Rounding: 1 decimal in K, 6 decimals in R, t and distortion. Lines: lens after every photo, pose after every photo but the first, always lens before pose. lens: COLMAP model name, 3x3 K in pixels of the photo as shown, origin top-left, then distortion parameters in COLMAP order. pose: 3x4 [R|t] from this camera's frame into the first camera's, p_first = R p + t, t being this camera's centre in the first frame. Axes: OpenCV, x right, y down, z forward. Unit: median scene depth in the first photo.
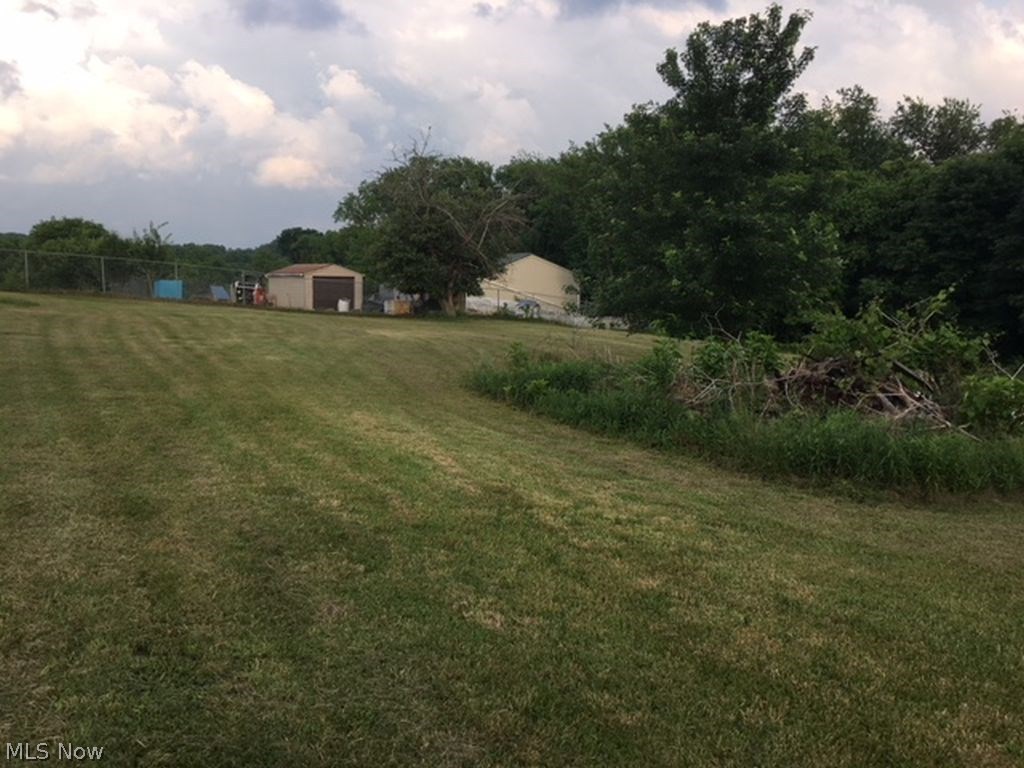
lens RADIAL K [[880.1, 0, 494.2], [0, 880.1, 364.1], [0, 0, 1]] dist [0.082546, -0.101216]
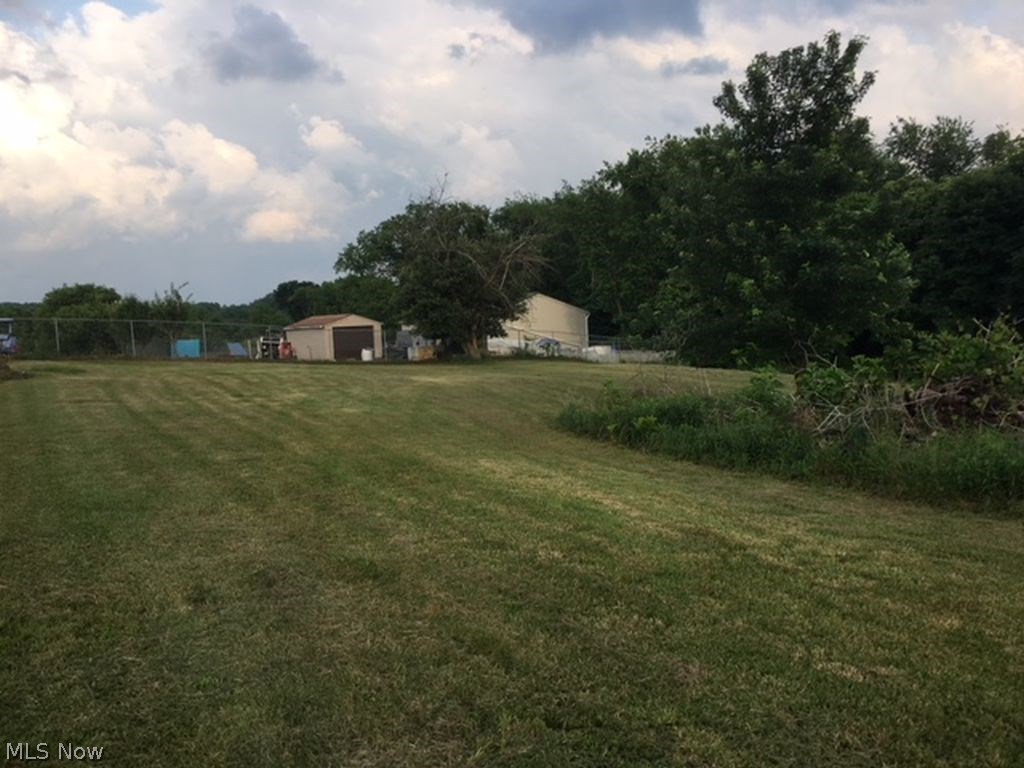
lens RADIAL K [[880.1, 0, 492.2], [0, 880.1, 377.2], [0, 0, 1]] dist [0.082546, -0.101216]
pose [[0.998338, -0.057461, 0.004513, -0.038338], [0.057575, 0.997845, -0.031472, -0.001692], [-0.002695, 0.031679, 0.999494, 0.004004]]
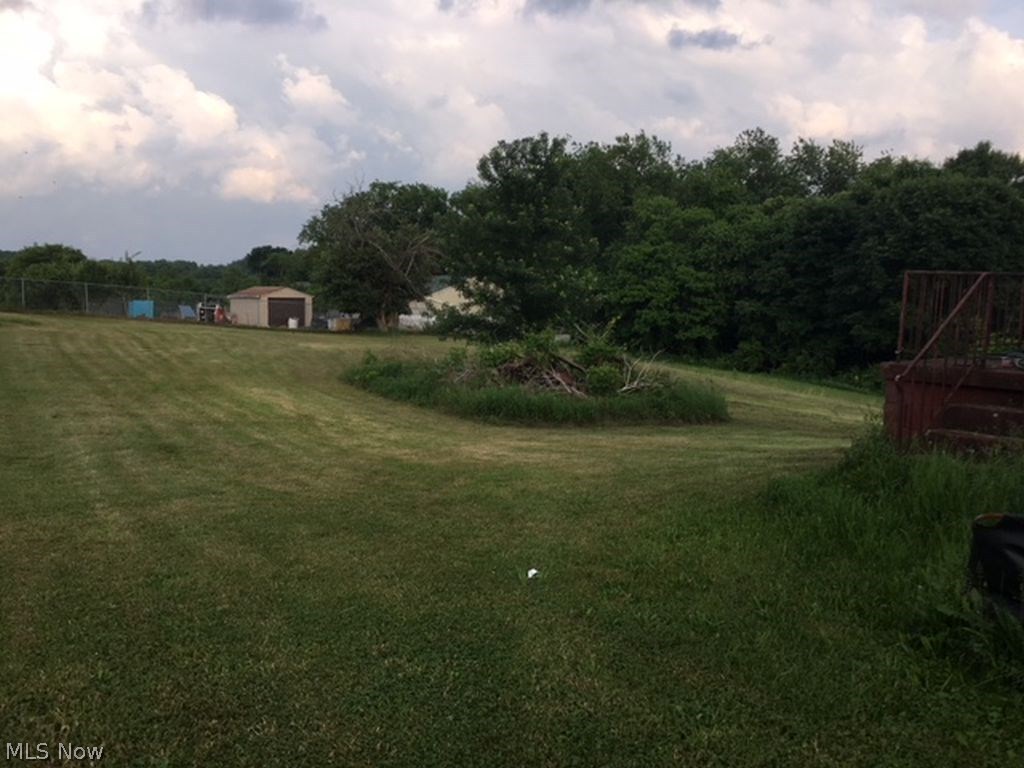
lens RADIAL K [[880.1, 0, 509.6], [0, 880.1, 393.7], [0, 0, 1]] dist [0.082546, -0.101216]
pose [[0.999136, -0.004046, 0.041372, 0.074286], [0.003381, 0.999864, 0.016133, 0.010470], [-0.041432, -0.015979, 0.999014, -0.208620]]
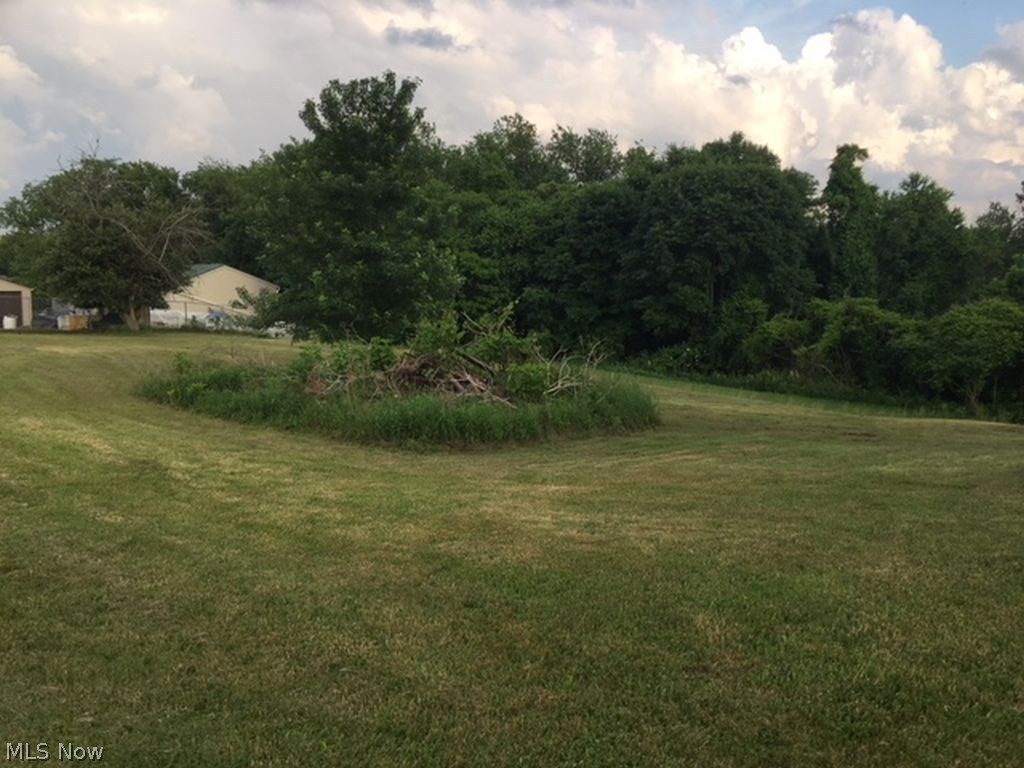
lens RADIAL K [[880.1, 0, 500.8], [0, 880.1, 392.6], [0, 0, 1]] dist [0.082546, -0.101216]
pose [[0.945599, -0.052838, 0.321015, 0.016288], [0.045422, 0.998501, 0.030552, 0.003834], [-0.322148, -0.014309, 0.946581, -0.082751]]
